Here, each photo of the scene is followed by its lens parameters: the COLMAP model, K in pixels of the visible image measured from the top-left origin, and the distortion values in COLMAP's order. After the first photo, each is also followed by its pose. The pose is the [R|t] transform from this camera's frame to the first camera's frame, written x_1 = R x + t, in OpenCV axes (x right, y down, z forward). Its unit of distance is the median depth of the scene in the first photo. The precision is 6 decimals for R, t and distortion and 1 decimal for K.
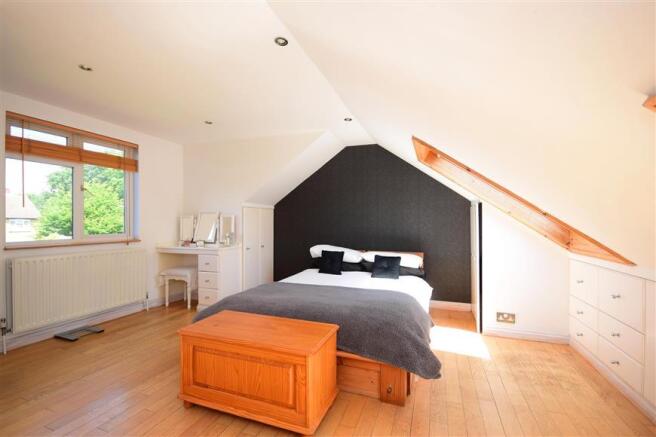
lens RADIAL K [[290.1, 0, 329.4], [0, 290.1, 219.7], [0, 0, 1]] dist [-0.003479, -0.000304]
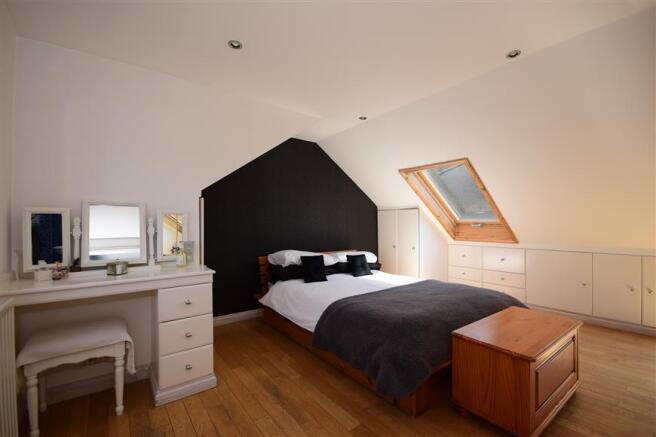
lens RADIAL K [[290.1, 0, 330.7], [0, 290.1, 221.6], [0, 0, 1]] dist [-0.003479, -0.000304]
pose [[0.528432, 0.002564, 0.848972, -0.717864], [-0.004746, 0.999989, -0.000066, 0.003483], [-0.848962, -0.003995, 0.528438, 0.493055]]
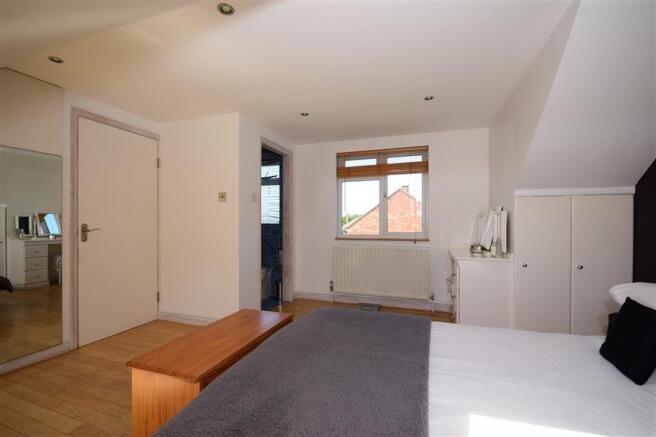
lens RADIAL K [[290.1, 0, 328.3], [0, 290.1, 223.4], [0, 0, 1]] dist [-0.003479, -0.000304]
pose [[0.013369, 0.000032, -0.999911, 0.349503], [0.006388, 0.999980, 0.000118, 0.010815], [0.999890, -0.006389, 0.013368, 0.639028]]
